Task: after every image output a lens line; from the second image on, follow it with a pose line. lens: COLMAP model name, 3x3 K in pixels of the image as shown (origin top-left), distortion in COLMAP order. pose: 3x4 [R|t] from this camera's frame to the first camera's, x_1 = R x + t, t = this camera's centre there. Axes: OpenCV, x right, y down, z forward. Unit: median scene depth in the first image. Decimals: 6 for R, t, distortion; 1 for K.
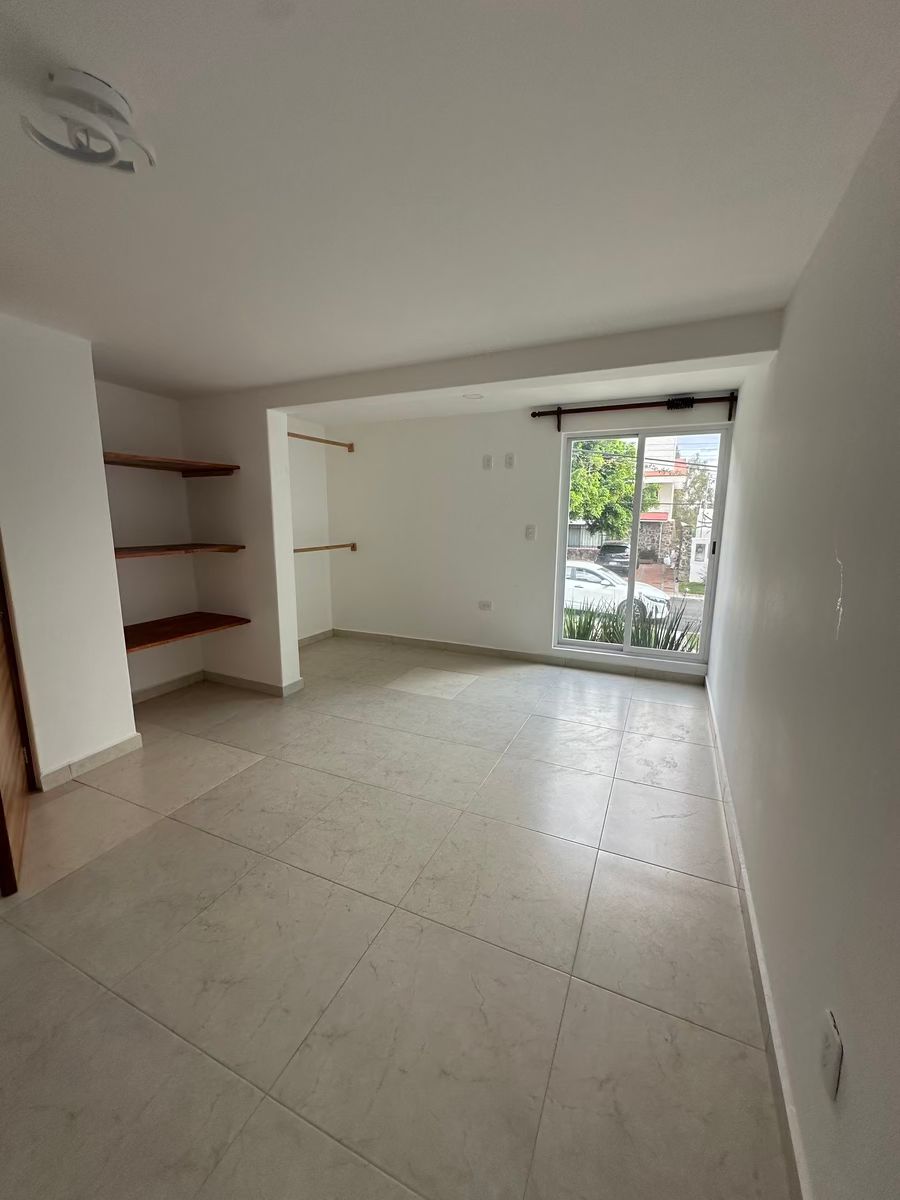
lens RADIAL K [[480.1, 0, 451.3], [0, 480.1, 604.0], [0, 0, 1]] dist [-0.003176, -0.000092]
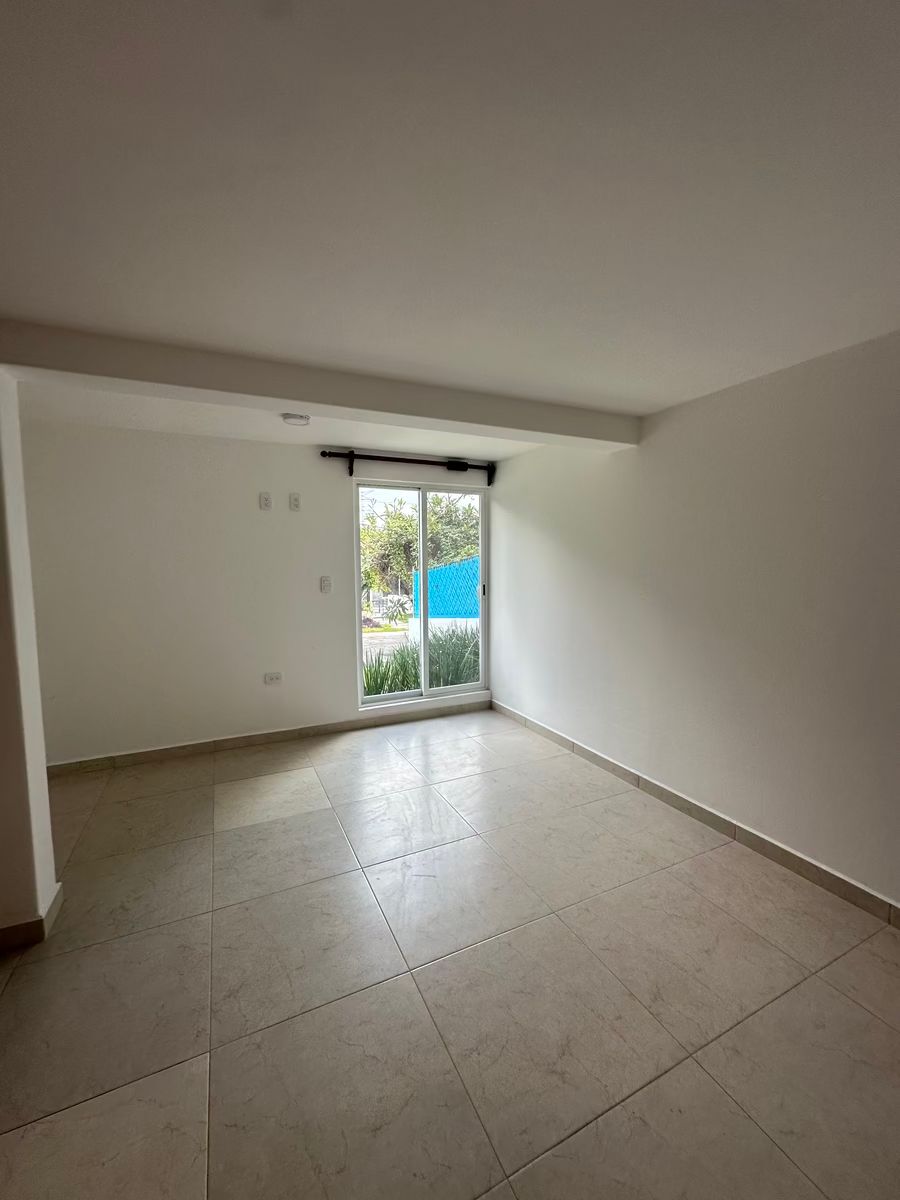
lens RADIAL K [[480.1, 0, 450.1], [0, 480.1, 598.5], [0, 0, 1]] dist [-0.003176, -0.000092]
pose [[0.641088, -0.069979, 0.764271, -0.381194], [0.153682, 0.987370, -0.038505, -0.058112], [-0.751923, 0.142140, 0.643745, 0.285669]]
